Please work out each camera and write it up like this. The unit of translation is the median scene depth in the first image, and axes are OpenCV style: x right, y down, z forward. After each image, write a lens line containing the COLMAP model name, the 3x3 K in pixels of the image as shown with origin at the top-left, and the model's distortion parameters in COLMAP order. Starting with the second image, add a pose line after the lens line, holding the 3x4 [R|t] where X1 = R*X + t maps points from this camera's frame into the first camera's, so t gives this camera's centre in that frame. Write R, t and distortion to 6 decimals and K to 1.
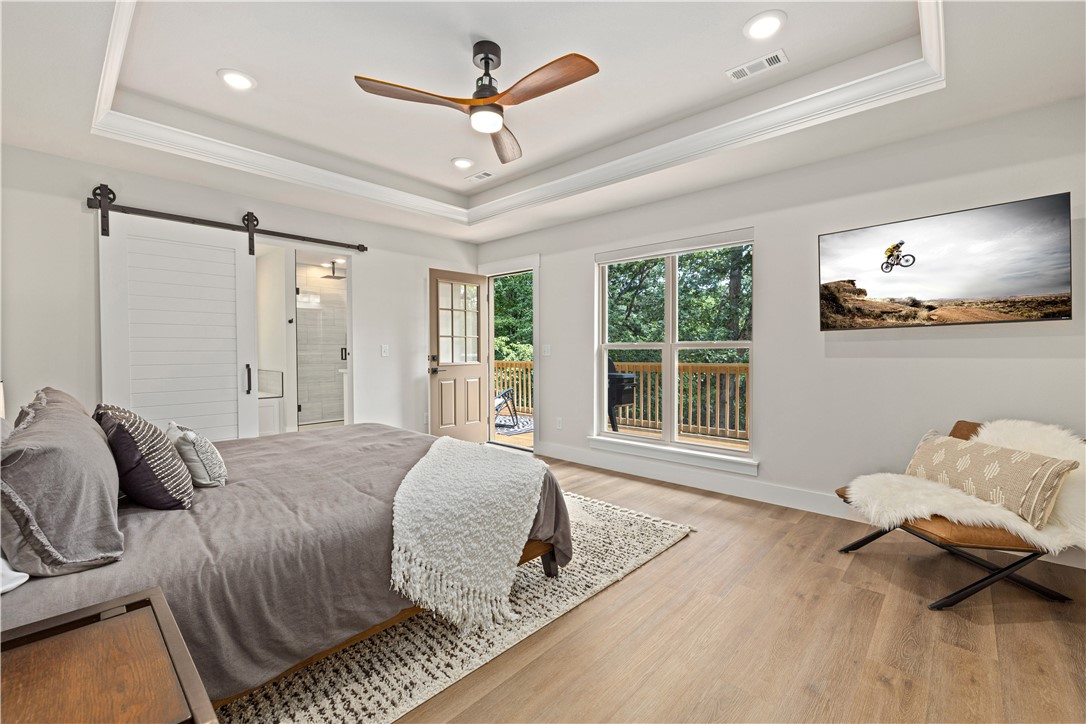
lens RADIAL K [[461.1, 0, 540.9], [0, 461.1, 358.7], [0, 0, 1]] dist [-0.001560, -0.000172]
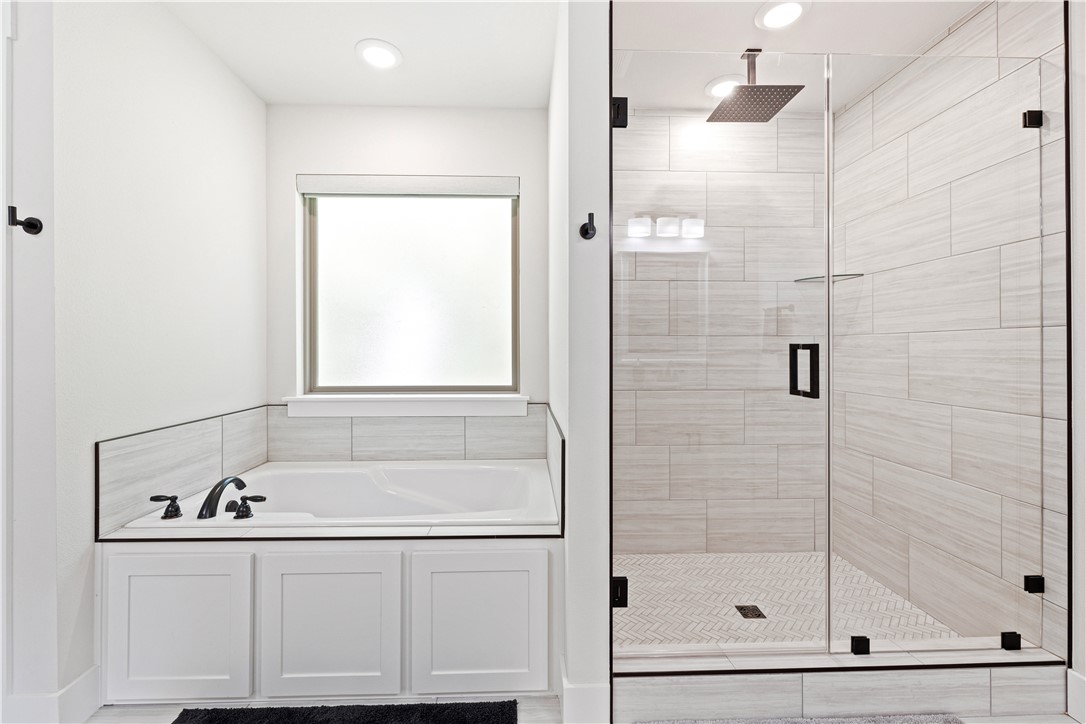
lens RADIAL K [[461.1, 0, 540.1], [0, 461.1, 355.4], [0, 0, 1]] dist [-0.001560, -0.000172]
pose [[0.708663, 0.004792, -0.705531, -0.317452], [-0.015299, 0.999846, -0.008576, -0.009853], [0.705381, 0.016871, 0.708628, 0.658255]]
